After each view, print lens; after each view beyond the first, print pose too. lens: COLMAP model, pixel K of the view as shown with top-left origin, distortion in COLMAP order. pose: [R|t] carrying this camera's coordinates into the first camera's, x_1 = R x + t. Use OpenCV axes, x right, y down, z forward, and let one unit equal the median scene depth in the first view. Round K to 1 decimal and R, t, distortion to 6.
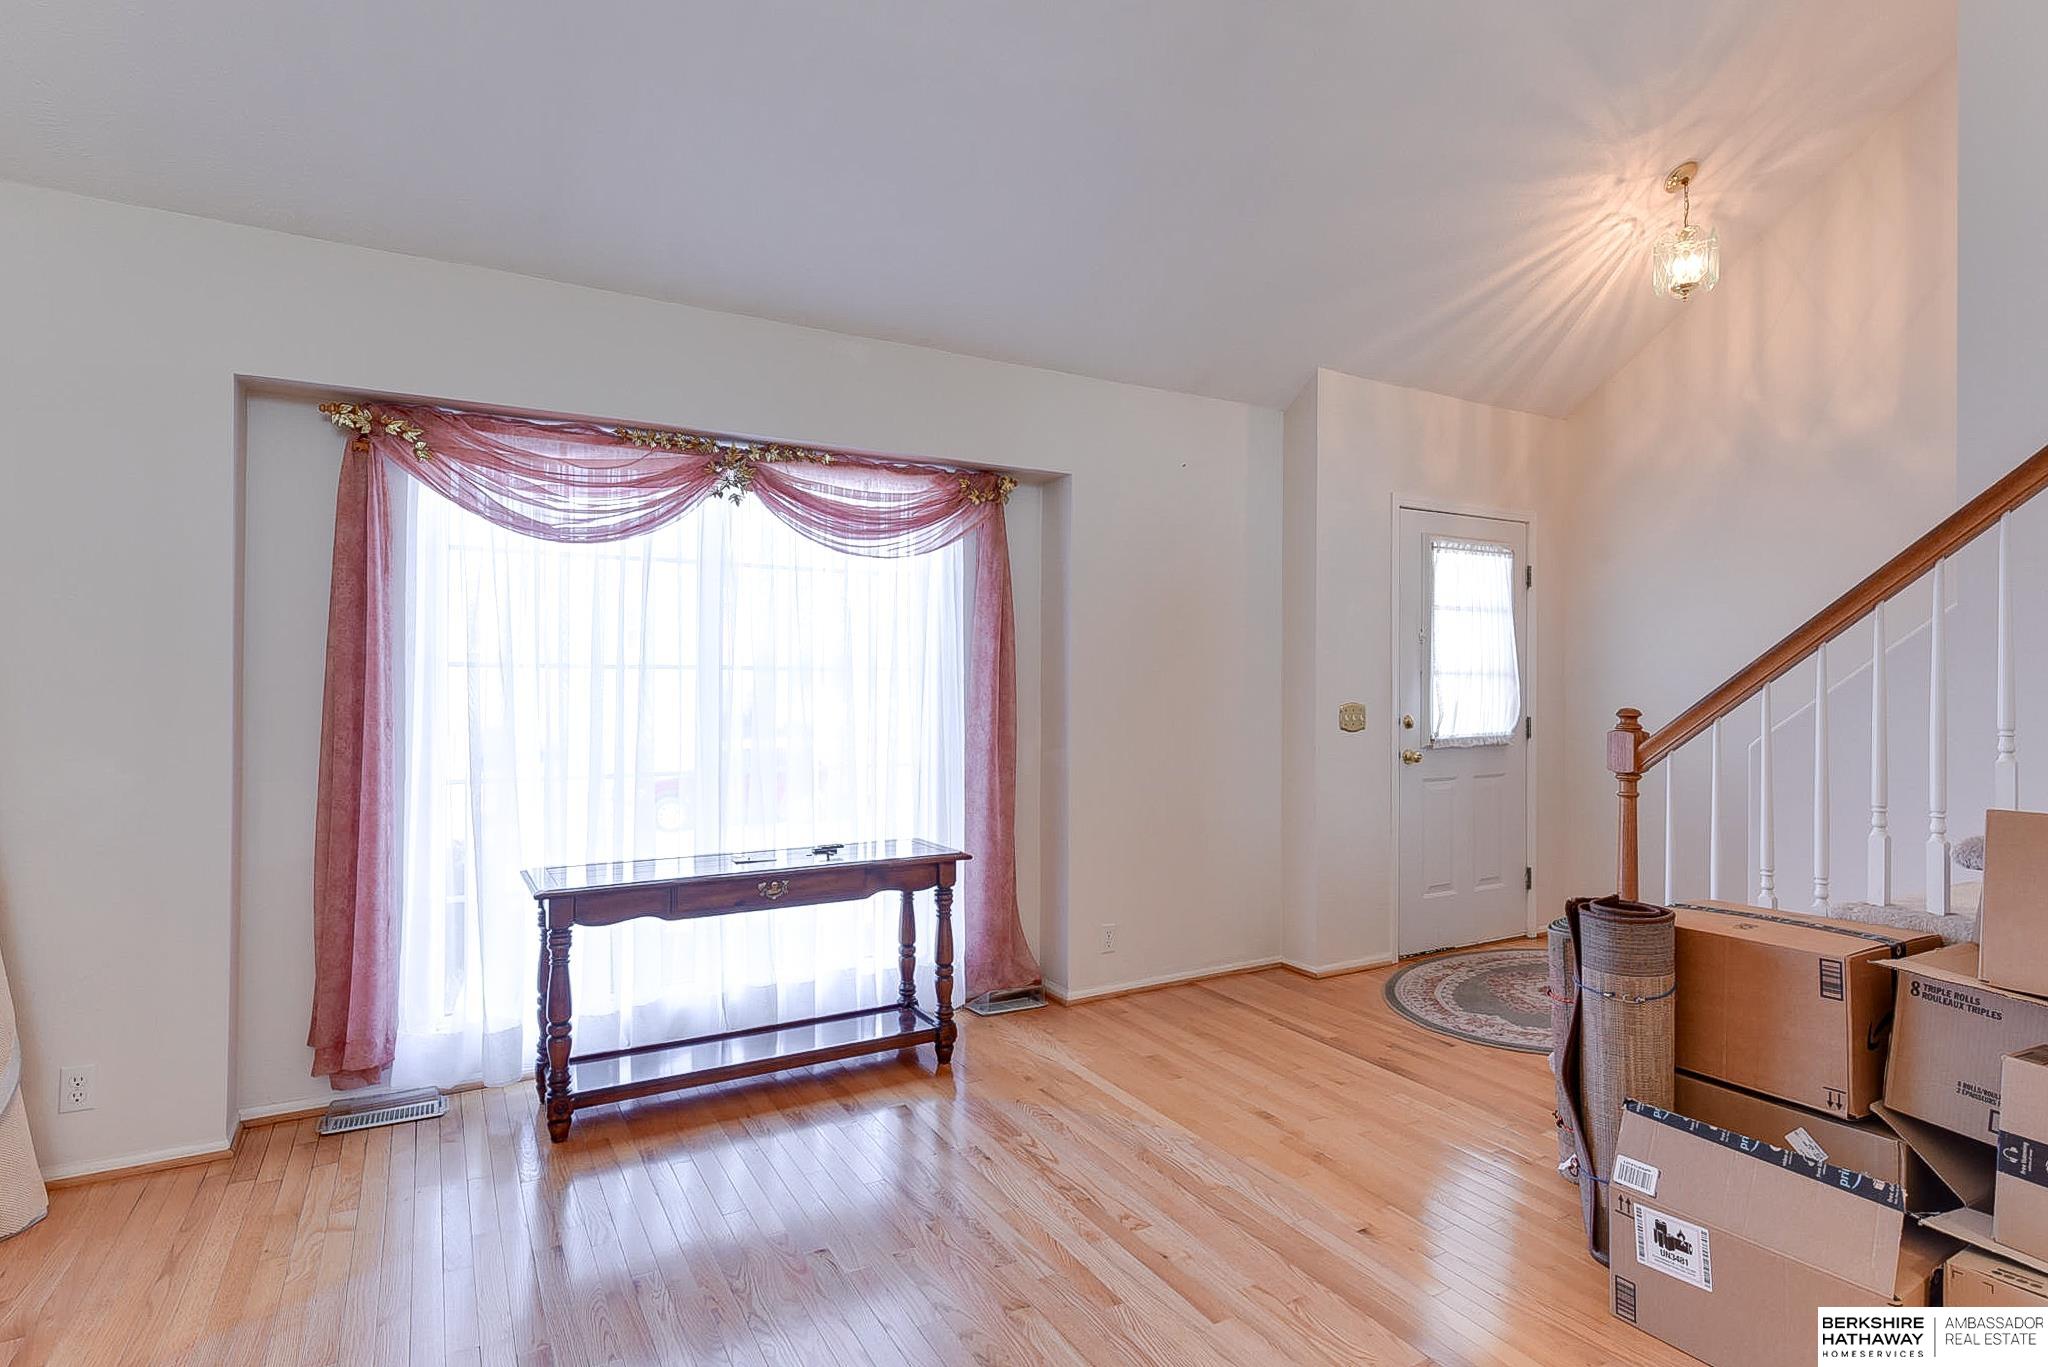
lens RADIAL K [[1027.4, 0, 1024.0], [0, 1027.4, 683.5], [0, 0, 1]] dist [0.008948, -0.001655]
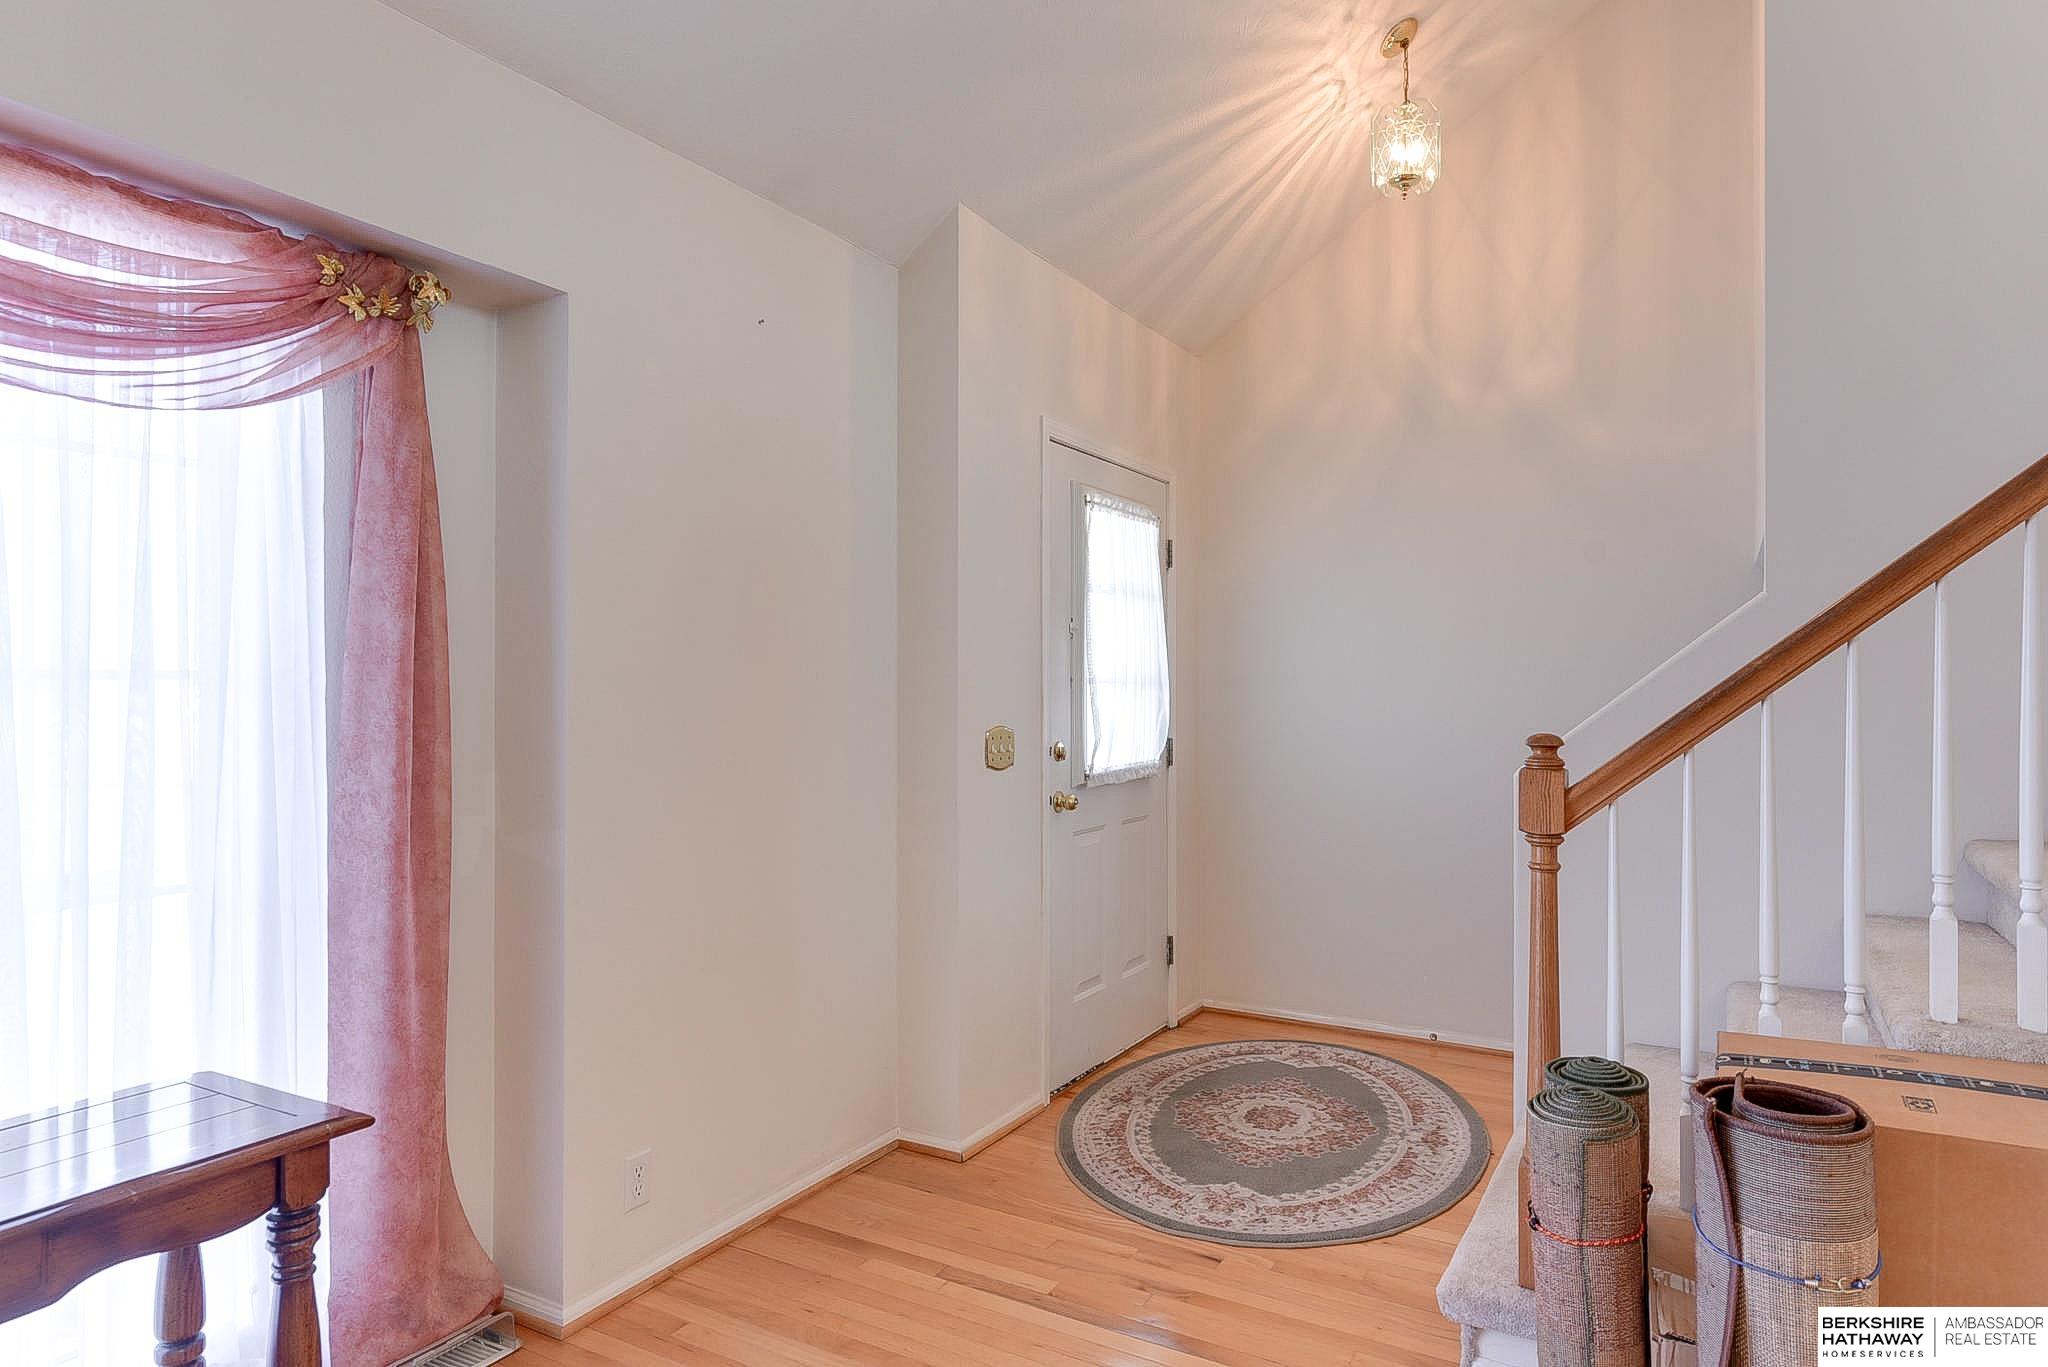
lens RADIAL K [[1189.3, 0, 1024.0], [0, 1189.3, 683.5], [0, 0, 1]] dist [0.008028, -0.003090]
pose [[0.867291, -0.003570, 0.497789, -0.052797], [0.007850, 0.999948, -0.006507, -0.004008], [-0.497740, 0.009551, 0.867274, 0.375801]]
